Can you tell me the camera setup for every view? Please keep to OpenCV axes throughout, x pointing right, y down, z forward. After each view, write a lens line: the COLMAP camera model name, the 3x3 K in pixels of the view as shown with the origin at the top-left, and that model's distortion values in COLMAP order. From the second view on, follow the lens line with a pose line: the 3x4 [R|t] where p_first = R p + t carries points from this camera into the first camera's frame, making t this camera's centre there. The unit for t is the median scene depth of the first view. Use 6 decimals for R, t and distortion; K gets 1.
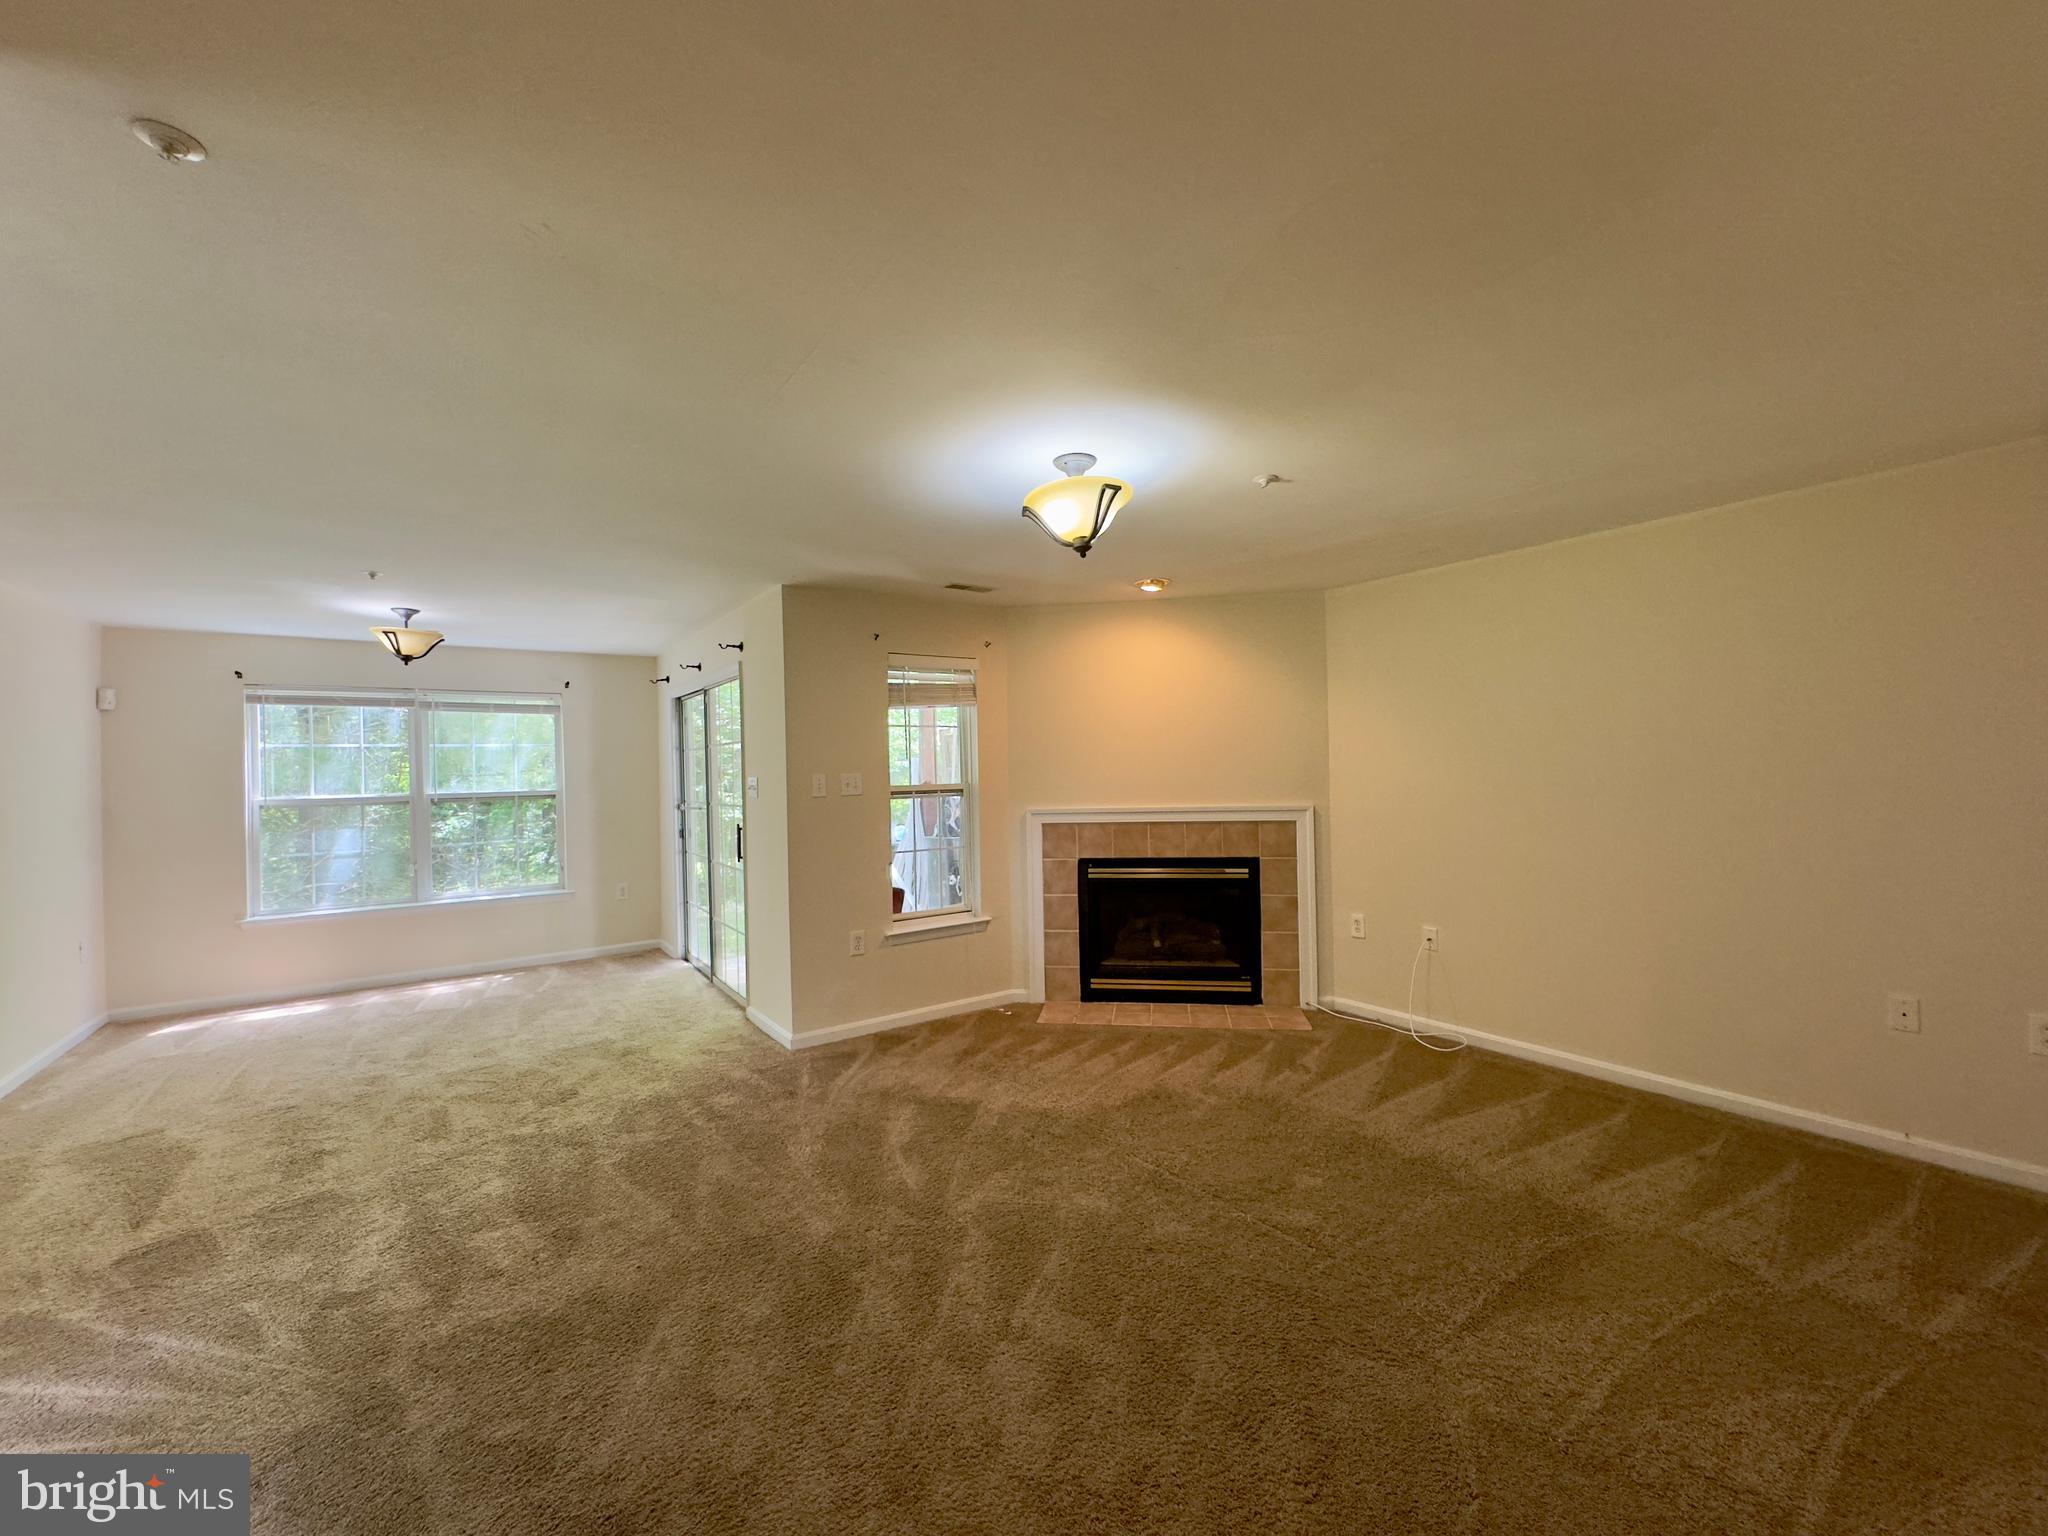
lens RADIAL K [[831.8, 0, 1001.6], [0, 831.8, 768.0], [0, 0, 1]] dist [0.026526, -0.000087]
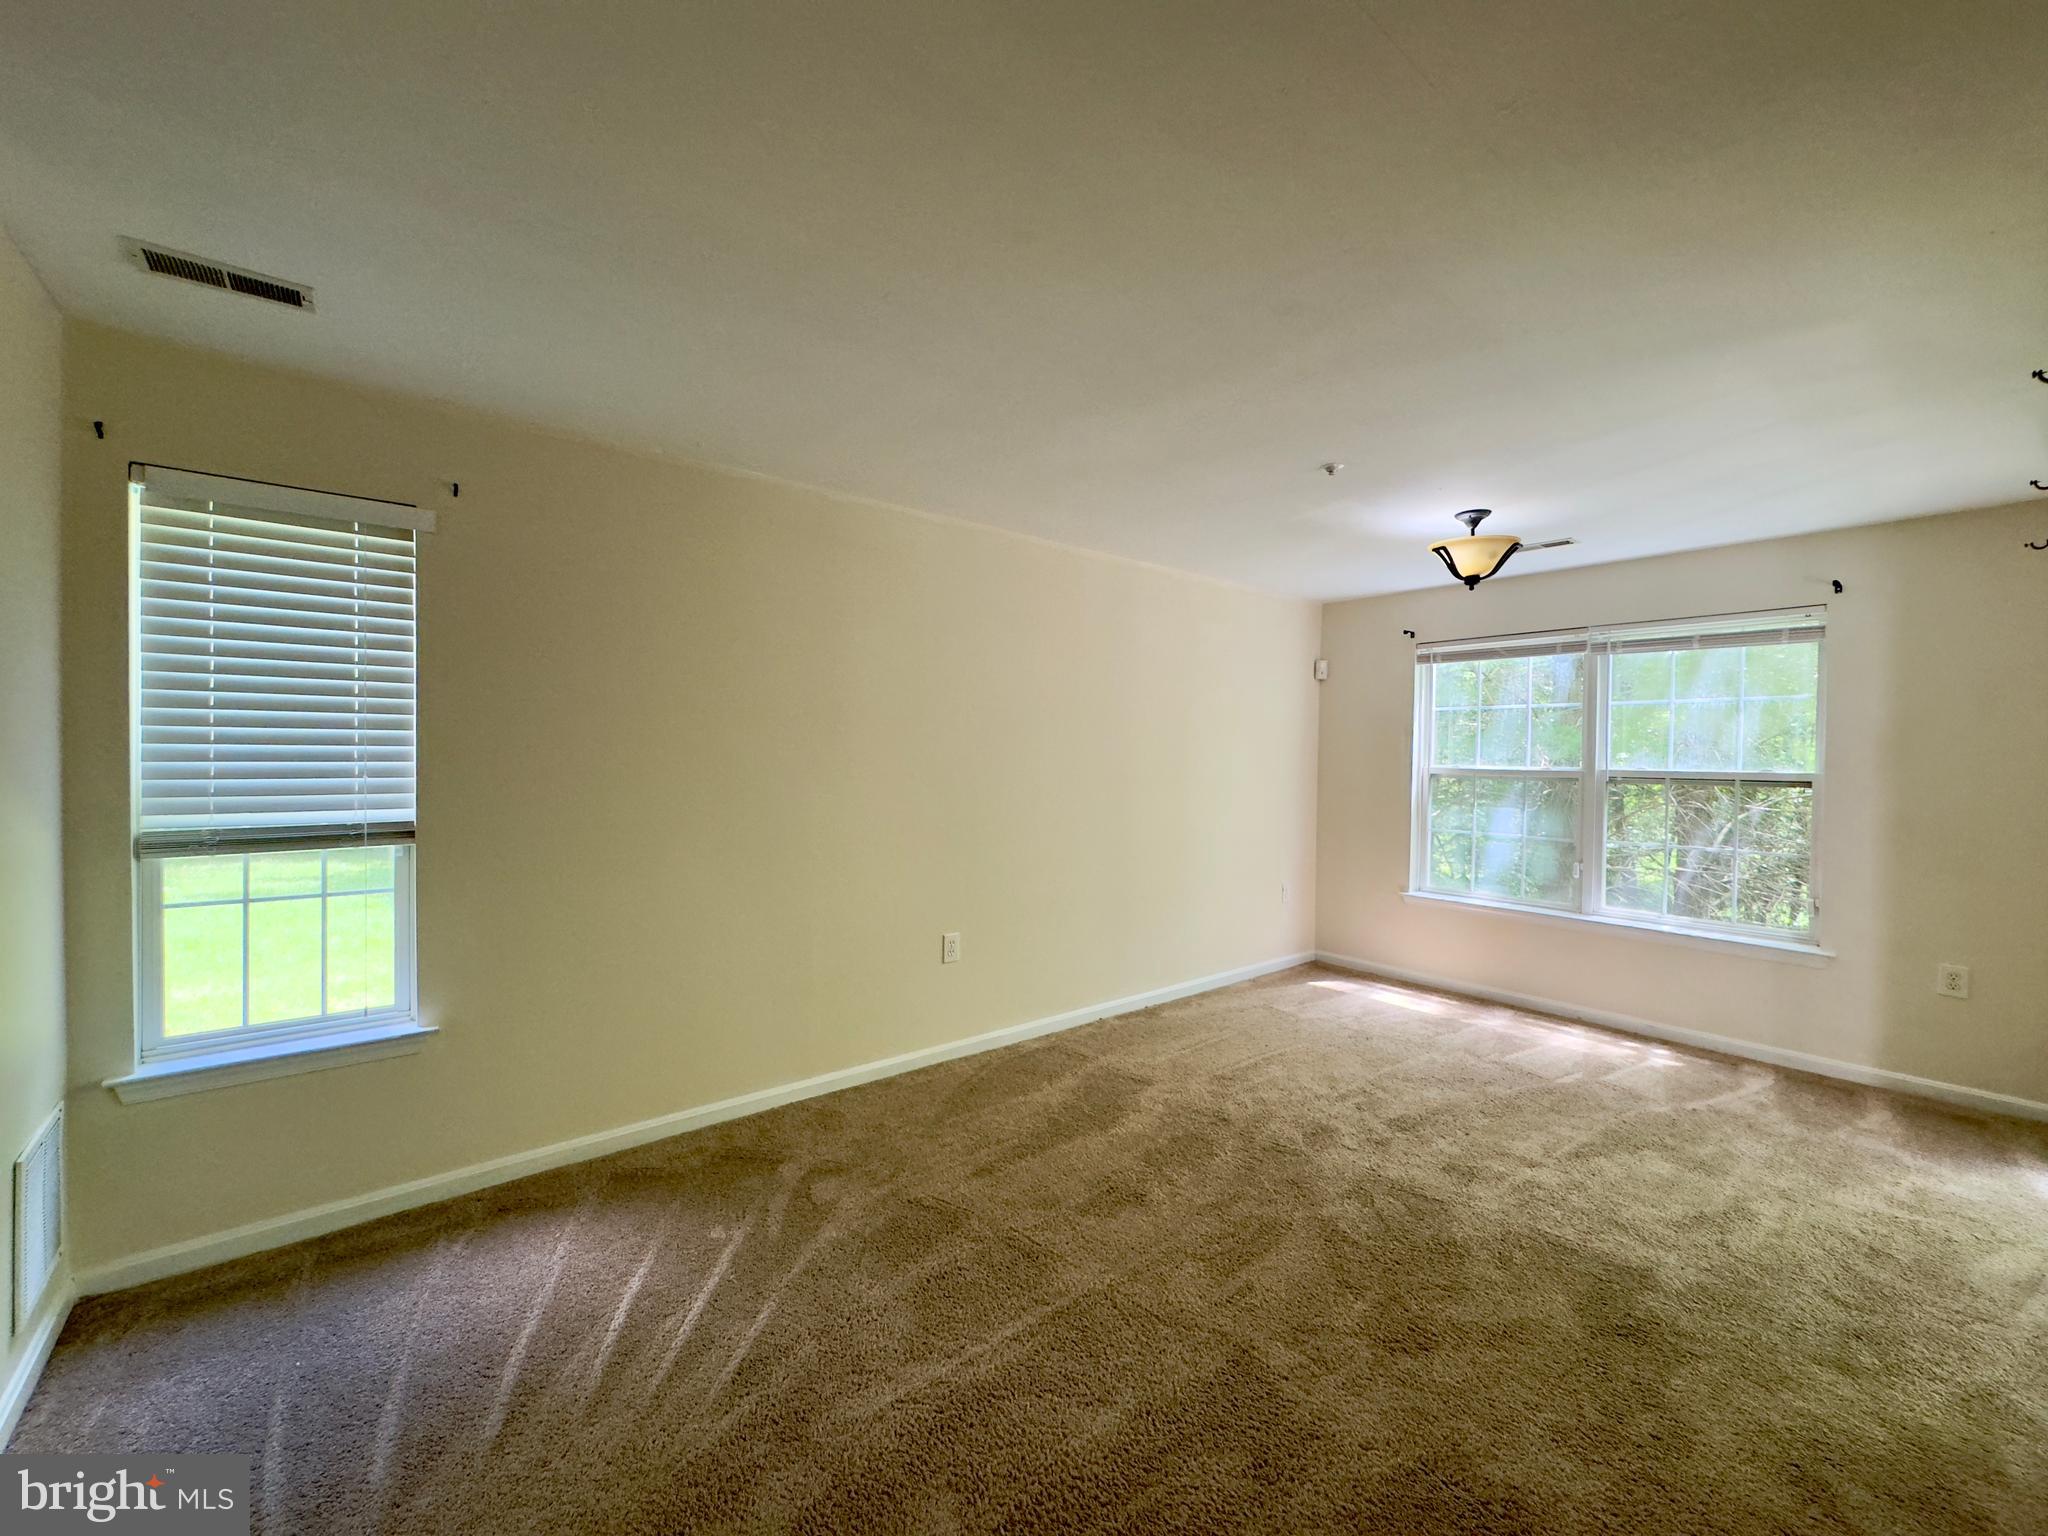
lens RADIAL K [[815.0, 0, 1024.0], [0, 815.0, 768.0], [0, 0, 1]] dist [-0.003913, -0.000137]
pose [[0.095752, 0.042324, -0.994505, -0.031557], [-0.011079, 0.999079, 0.041452, 0.006365], [0.995344, 0.007049, 0.096133, 0.486166]]
